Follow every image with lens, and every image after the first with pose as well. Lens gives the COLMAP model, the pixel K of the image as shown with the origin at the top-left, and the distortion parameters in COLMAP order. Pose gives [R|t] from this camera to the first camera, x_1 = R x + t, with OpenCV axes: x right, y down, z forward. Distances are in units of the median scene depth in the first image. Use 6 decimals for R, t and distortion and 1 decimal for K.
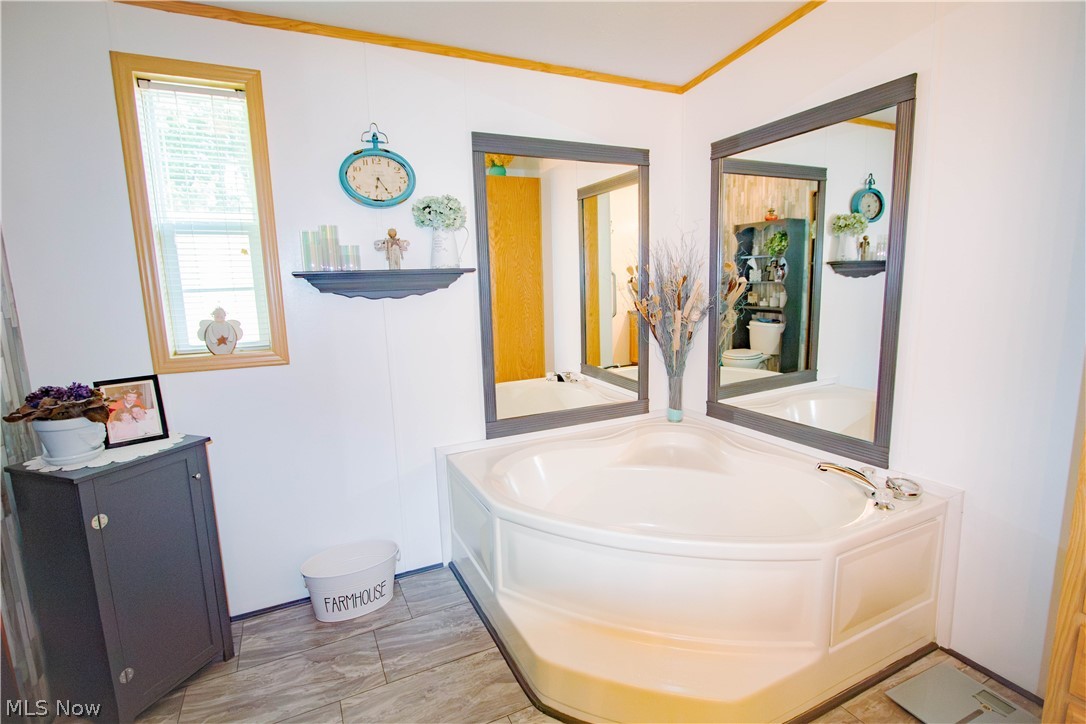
lens RADIAL K [[494.8, 0, 525.6], [0, 494.8, 358.5], [0, 0, 1]] dist [-0.015704, 0.001290]
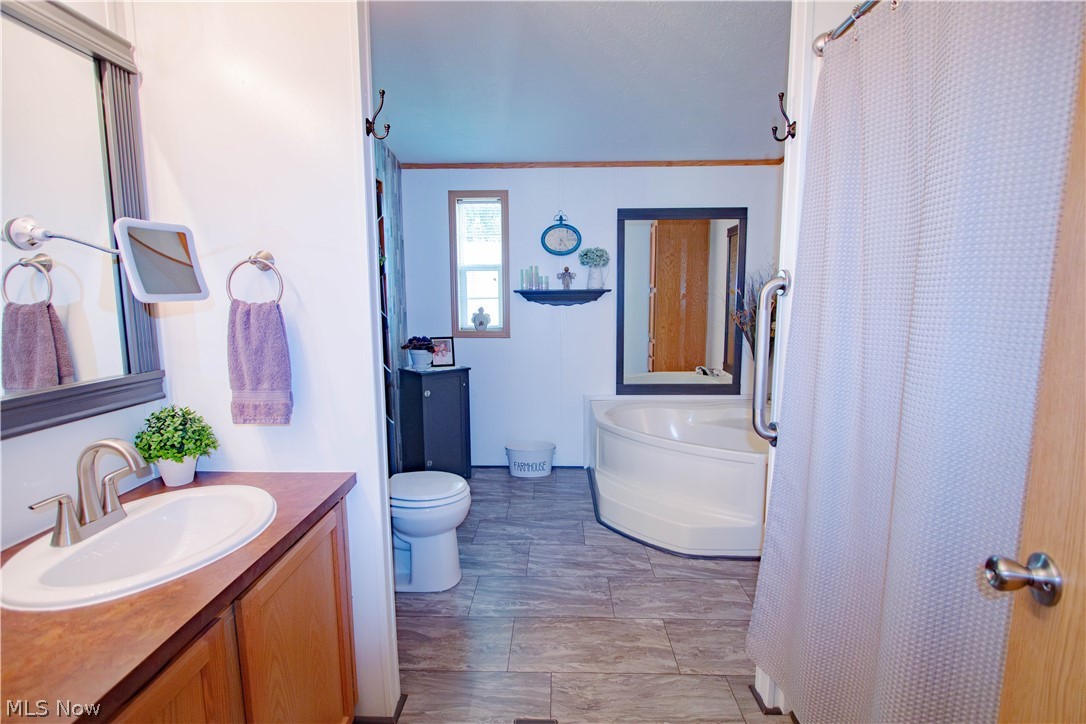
lens RADIAL K [[494.8, 0, 542.3], [0, 494.8, 361.6], [0, 0, 1]] dist [-0.015704, 0.001290]
pose [[0.885262, 0.080126, -0.458138, 0.526596], [-0.090181, 0.995925, -0.000075, 0.093271], [0.456265, 0.041382, 0.888881, -0.656723]]
